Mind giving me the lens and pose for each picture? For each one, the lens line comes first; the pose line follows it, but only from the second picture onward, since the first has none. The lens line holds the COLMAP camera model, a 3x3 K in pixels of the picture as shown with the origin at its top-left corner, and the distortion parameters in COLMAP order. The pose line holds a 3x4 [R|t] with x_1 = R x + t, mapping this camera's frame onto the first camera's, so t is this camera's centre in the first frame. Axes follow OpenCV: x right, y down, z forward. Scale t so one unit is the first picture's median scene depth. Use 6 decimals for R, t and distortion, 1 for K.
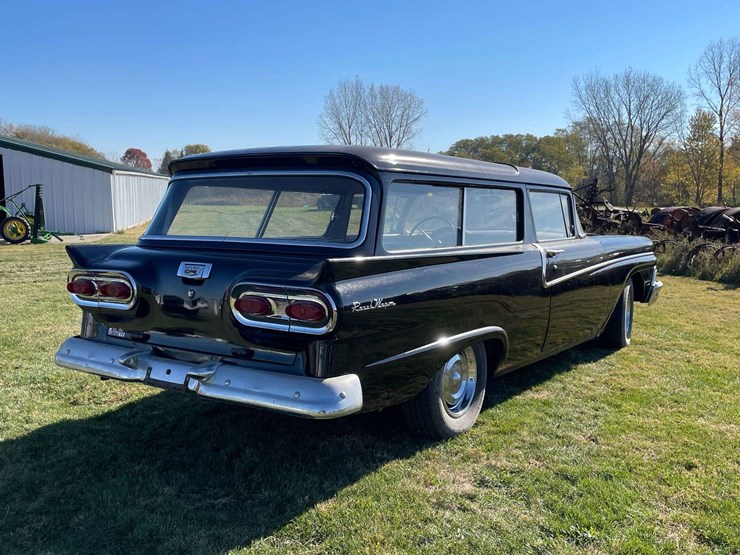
lens RADIAL K [[704.3, 0, 366.0], [0, 704.3, 285.5], [0, 0, 1]] dist [0.097965, -0.137686]
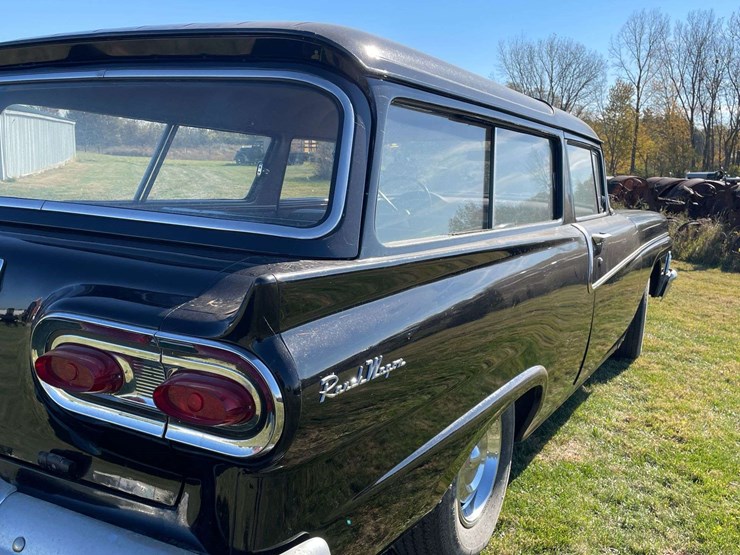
lens RADIAL K [[704.3, 0, 366.0], [0, 704.3, 285.5], [0, 0, 1]] dist [0.097965, -0.137686]
pose [[0.993066, 0.020272, 0.115795, -0.018492], [-0.026851, 0.998095, 0.055542, -0.023524], [-0.114449, -0.058266, 0.991719, 0.258155]]
